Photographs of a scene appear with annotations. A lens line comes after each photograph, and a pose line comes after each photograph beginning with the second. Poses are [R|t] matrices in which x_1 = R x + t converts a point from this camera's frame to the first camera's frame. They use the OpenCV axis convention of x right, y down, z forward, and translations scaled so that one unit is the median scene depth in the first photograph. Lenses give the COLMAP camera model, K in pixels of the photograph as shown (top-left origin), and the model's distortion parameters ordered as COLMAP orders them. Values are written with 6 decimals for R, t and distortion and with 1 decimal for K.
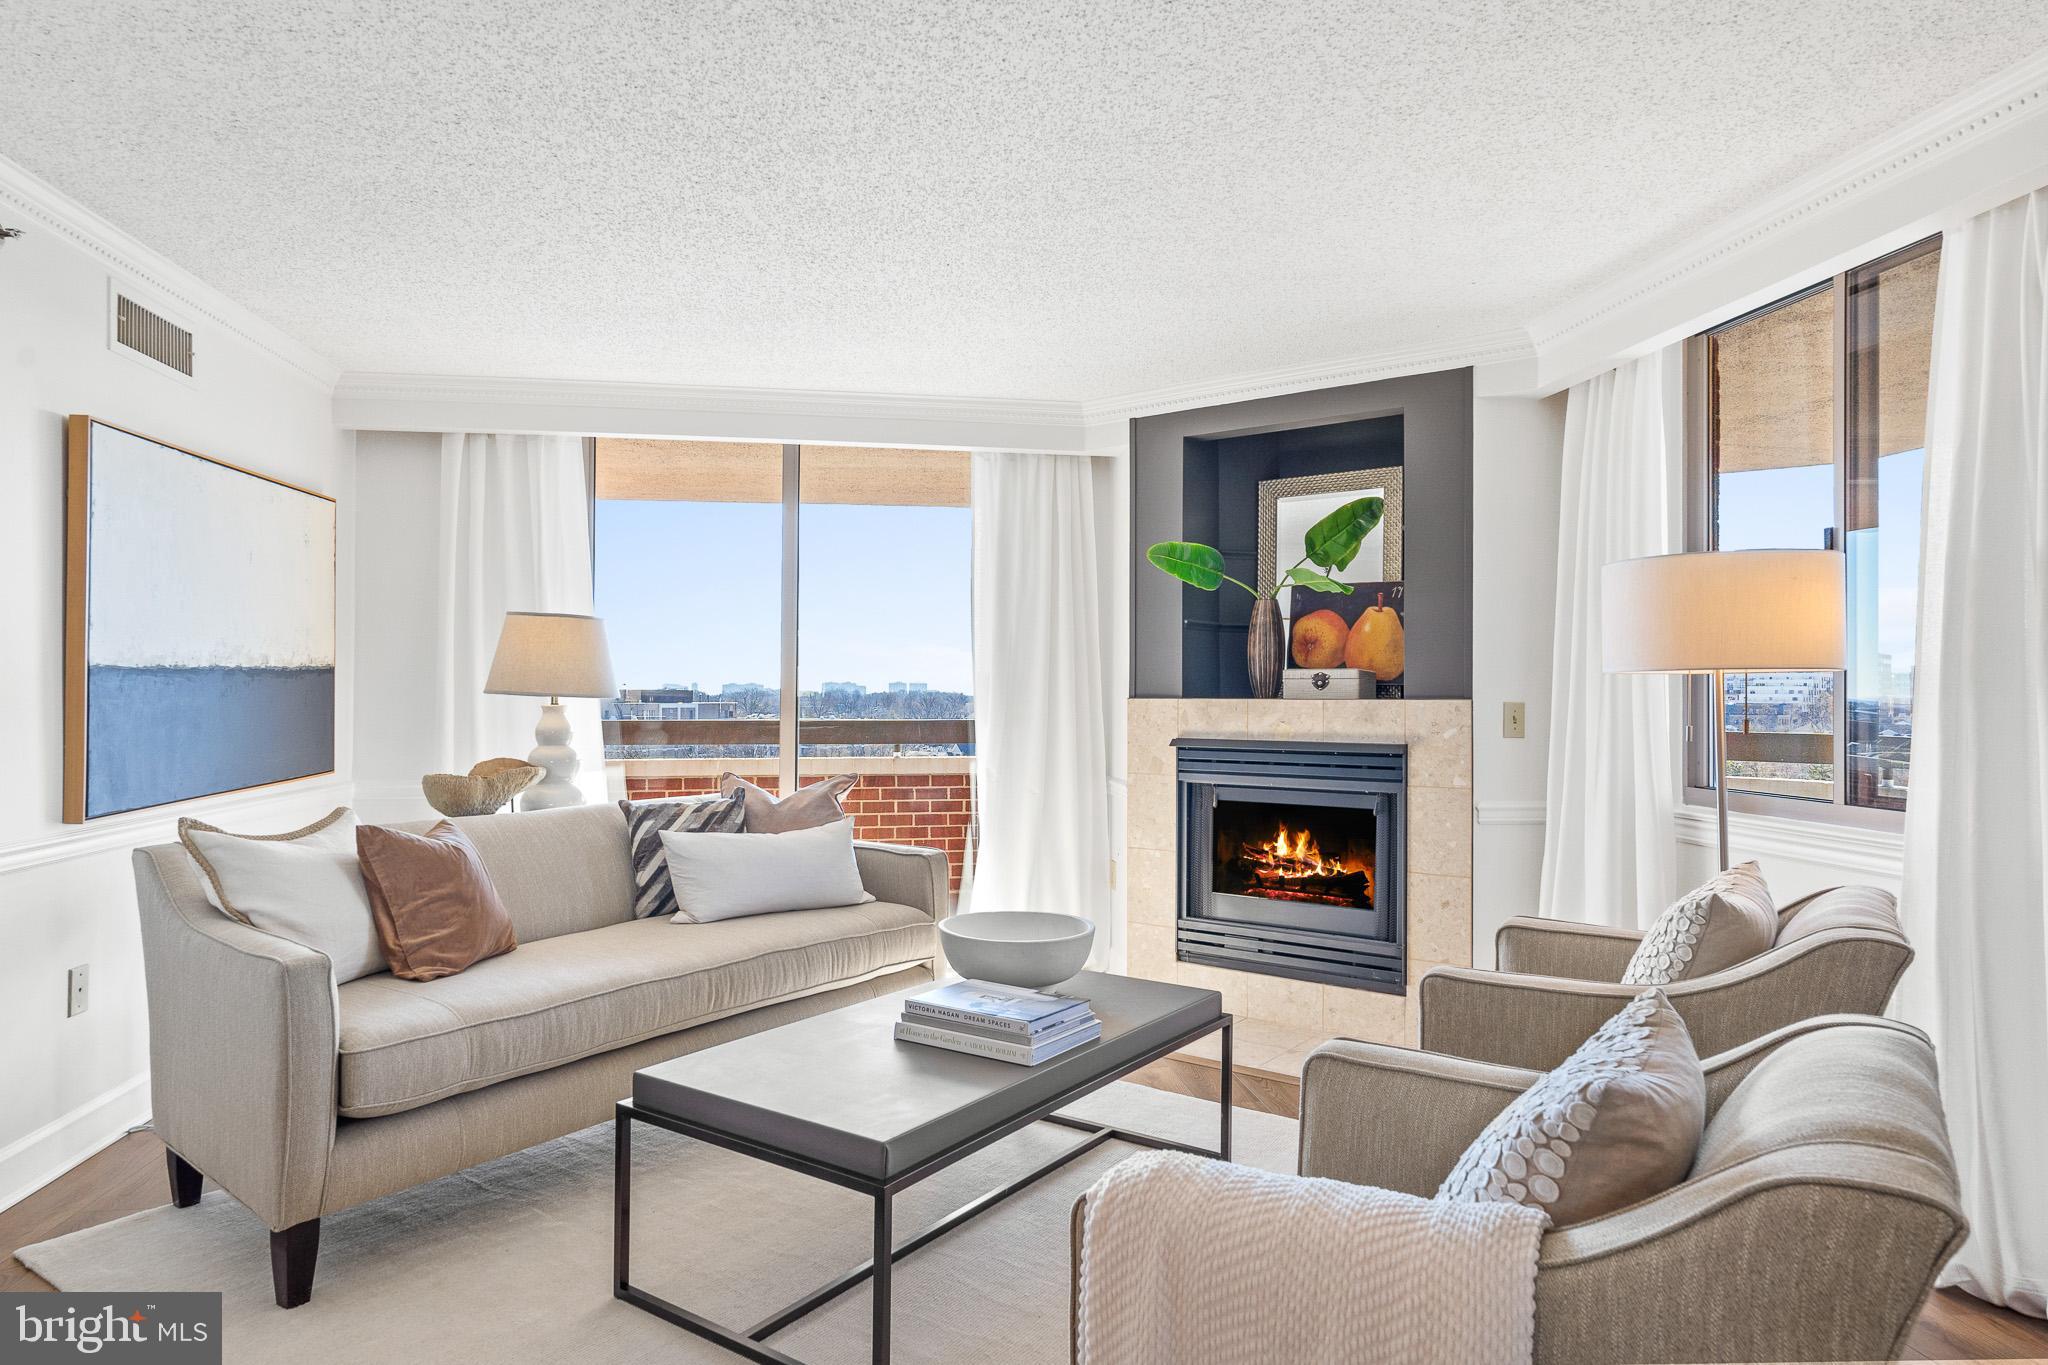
lens RADIAL K [[1230.9, 0, 1014.2], [0, 1230.9, 686.4], [0, 0, 1]] dist [-0.003870, -0.001175]
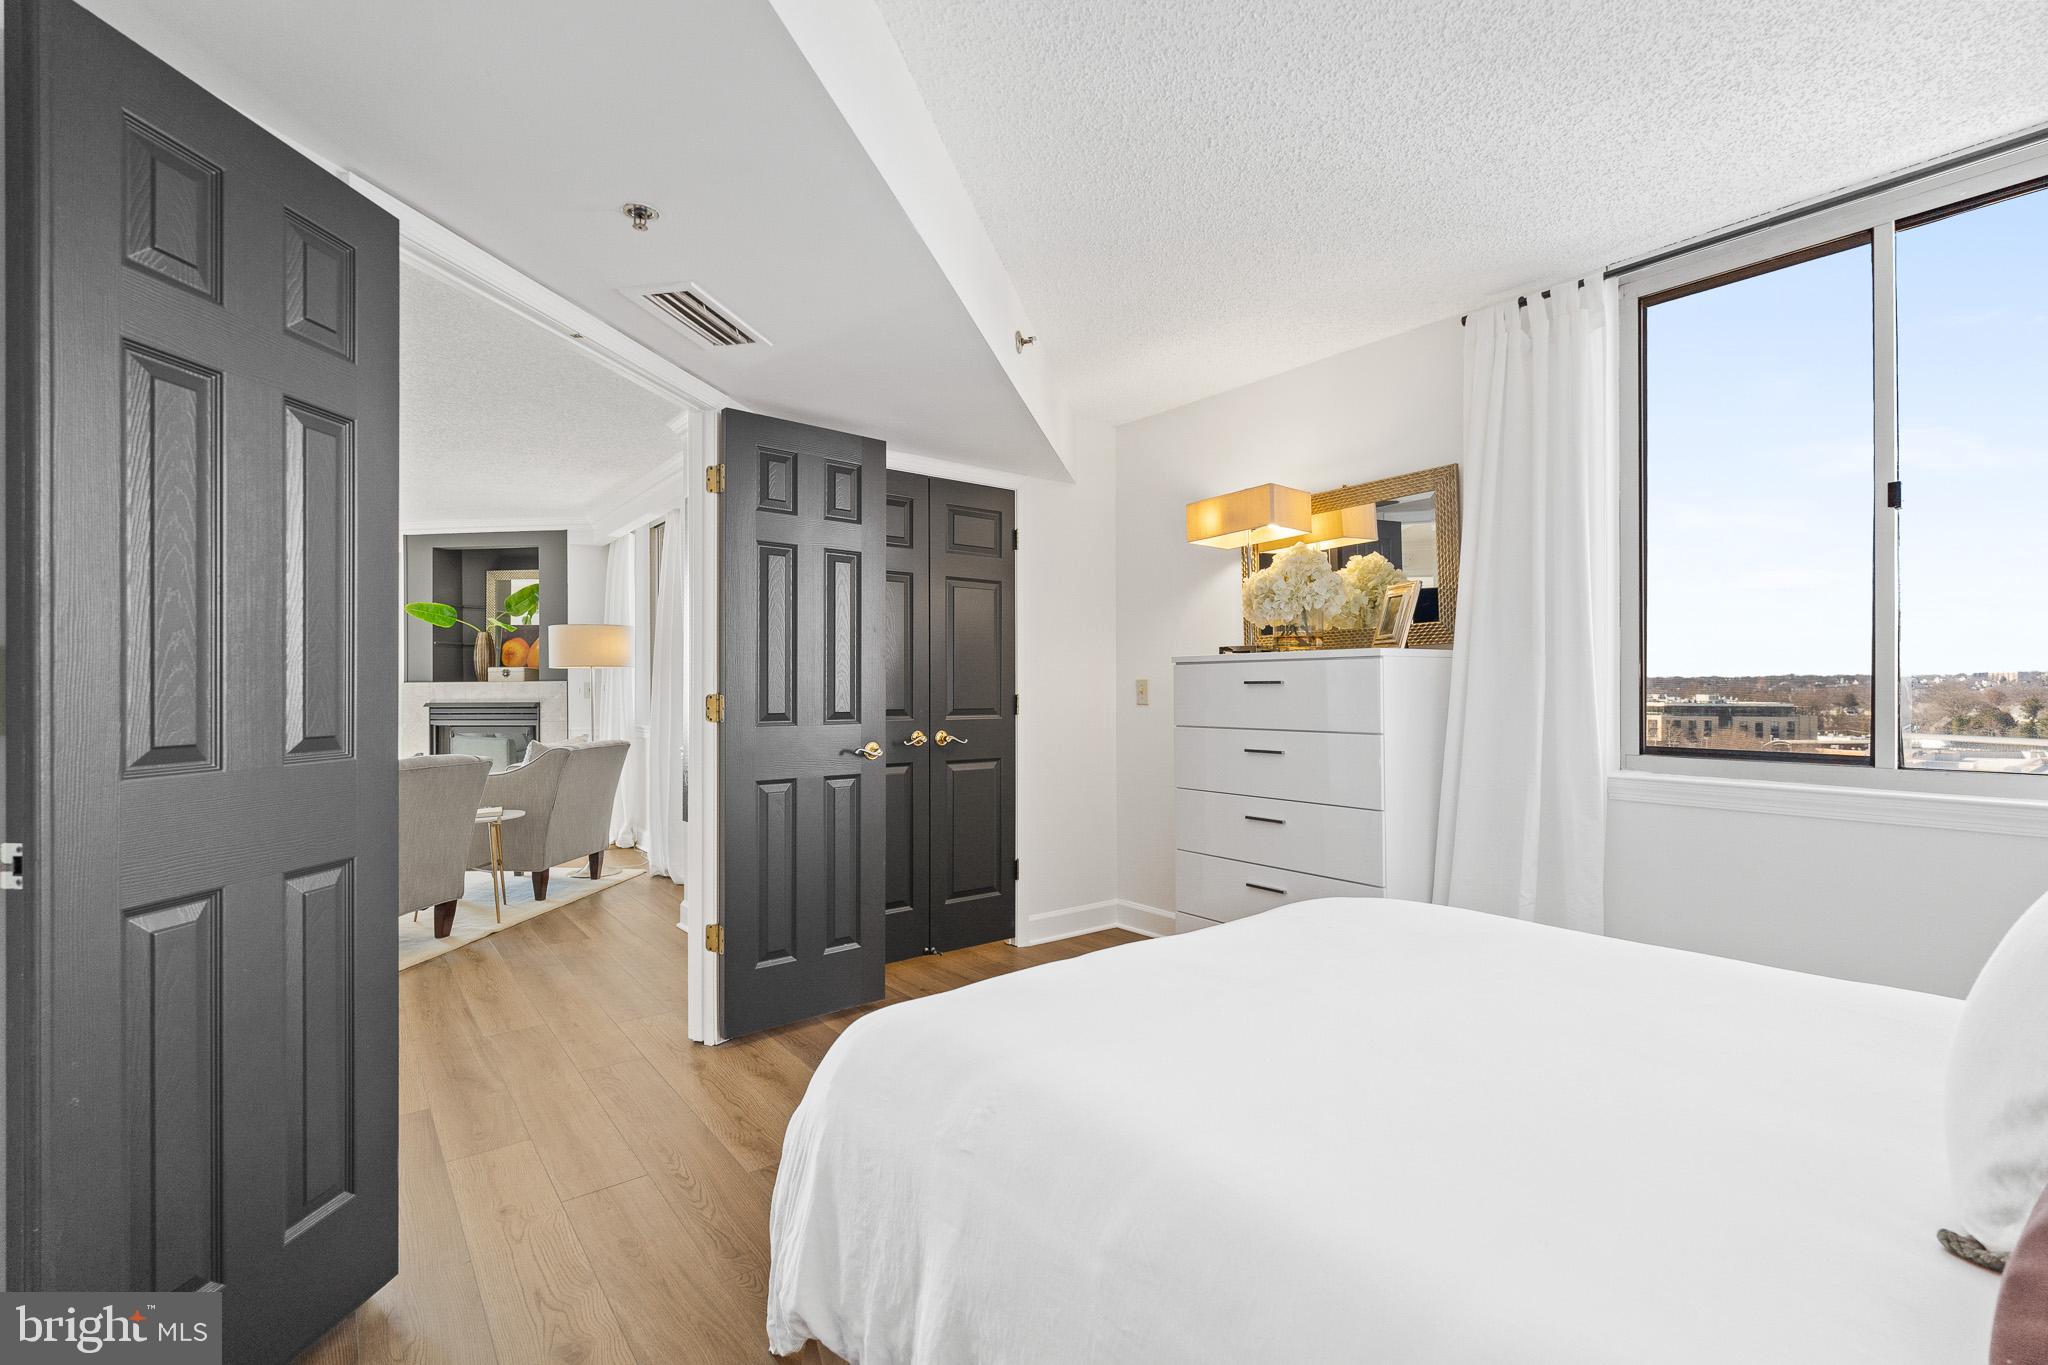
lens RADIAL K [[909.1, 0, 1020.3], [0, 909.1, 675.6], [0, 0, 1]] dist [-0.002042, -0.000147]
pose [[0.870405, -0.002689, 0.492330, 0.246002], [0.005816, 0.999971, -0.004821, 0.012047], [-0.492303, 0.007059, 0.870395, -0.726154]]
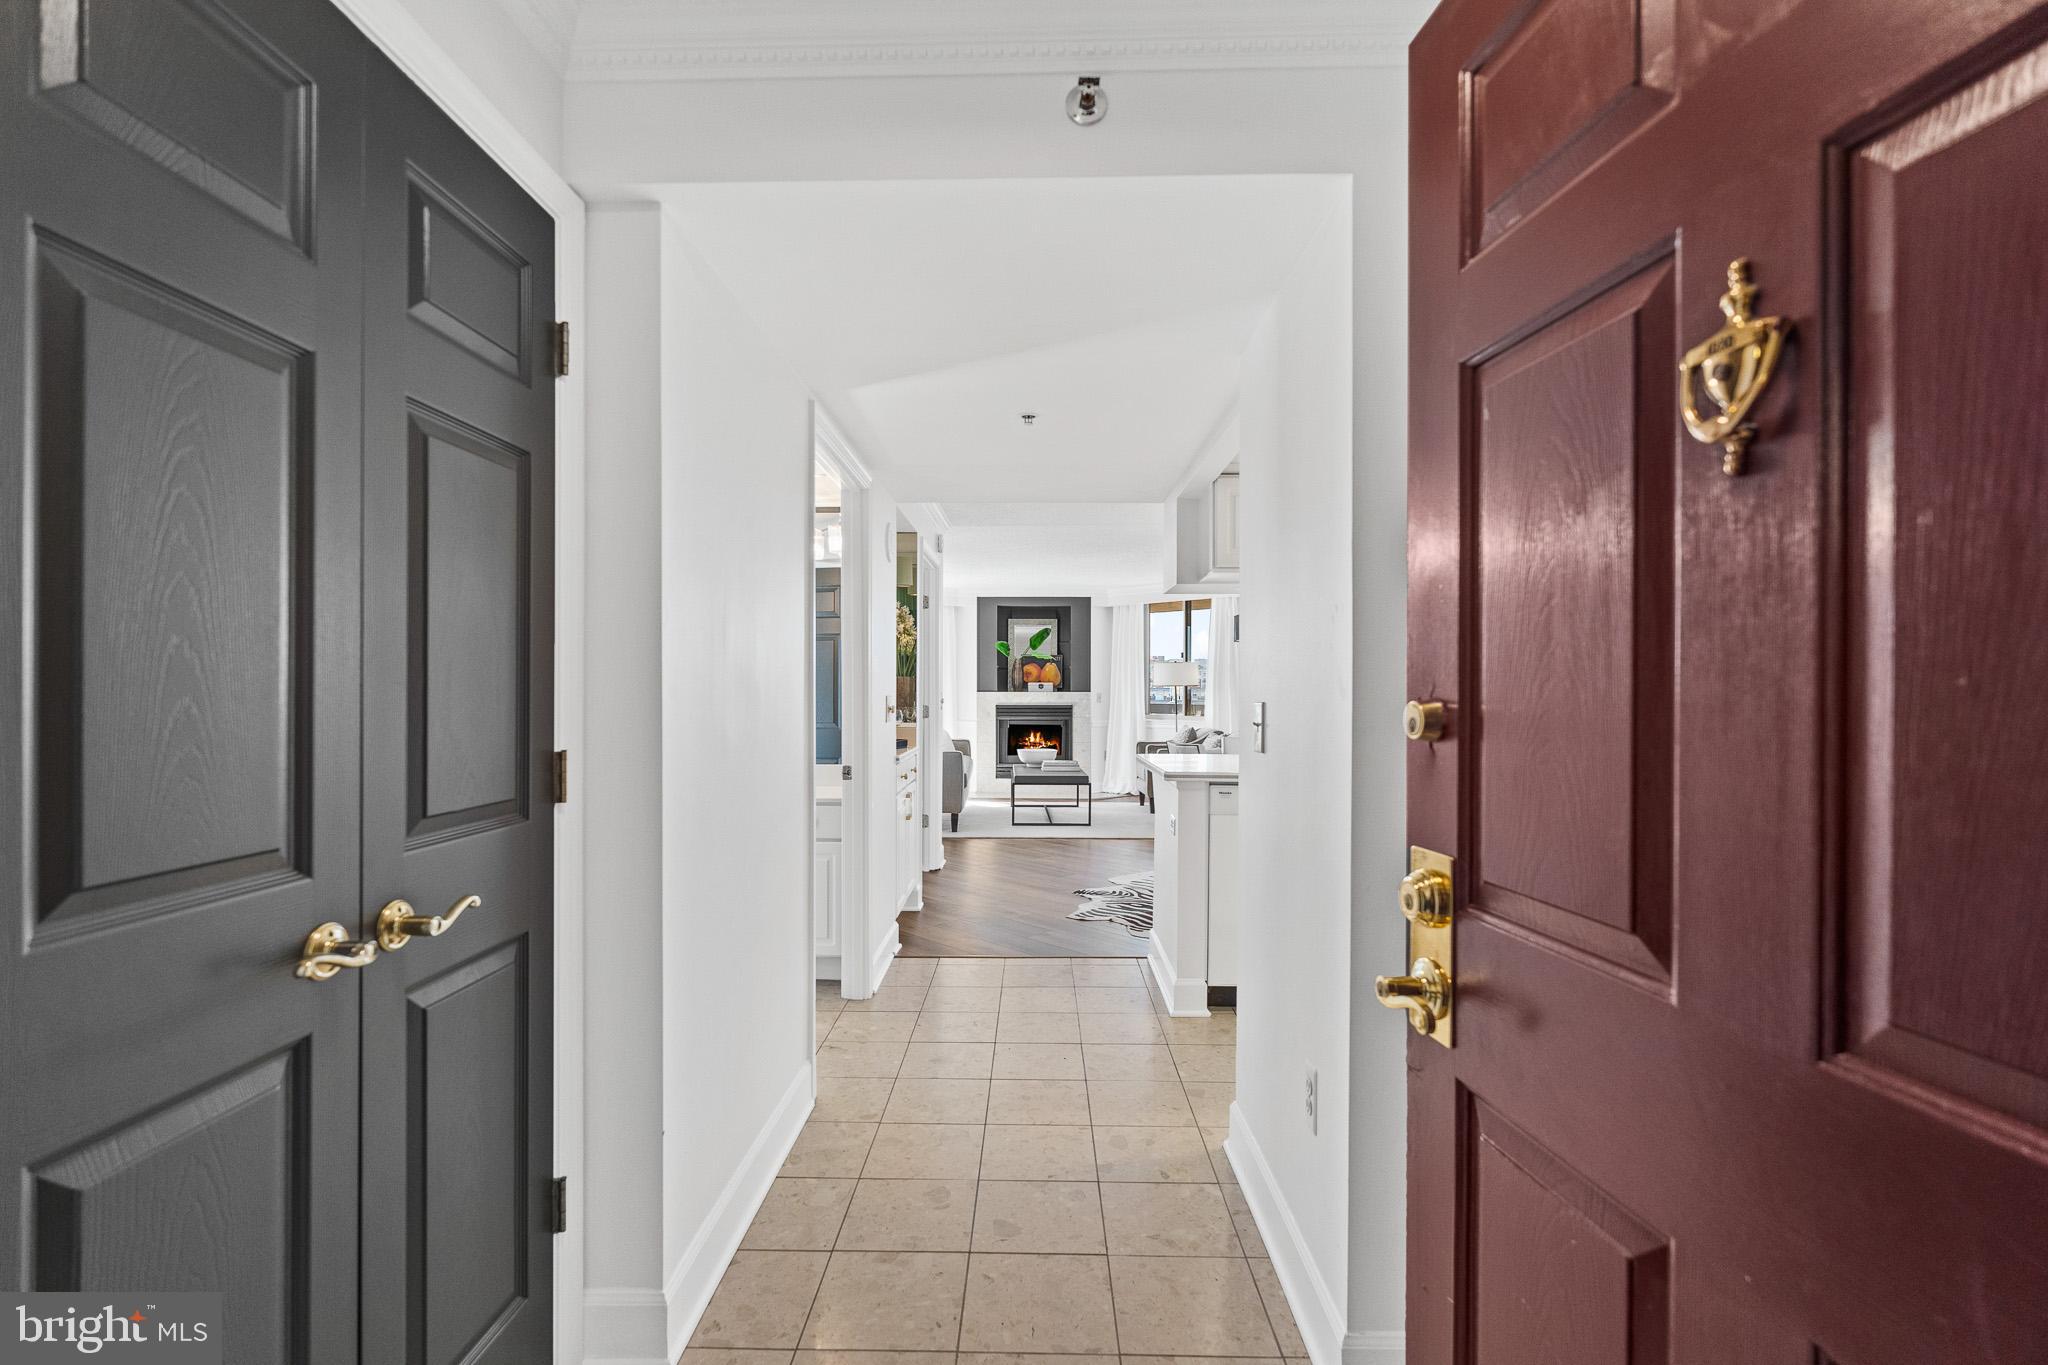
lens RADIAL K [[912.7, 0, 1013.2], [0, 912.7, 689.1], [0, 0, 1]] dist [-0.003386, 0.000150]
pose [[0.819562, -0.000599, 0.572990, -1.151313], [-0.003743, 0.999973, 0.006399, -0.011860], [-0.572978, -0.007389, 0.819537, -0.890450]]
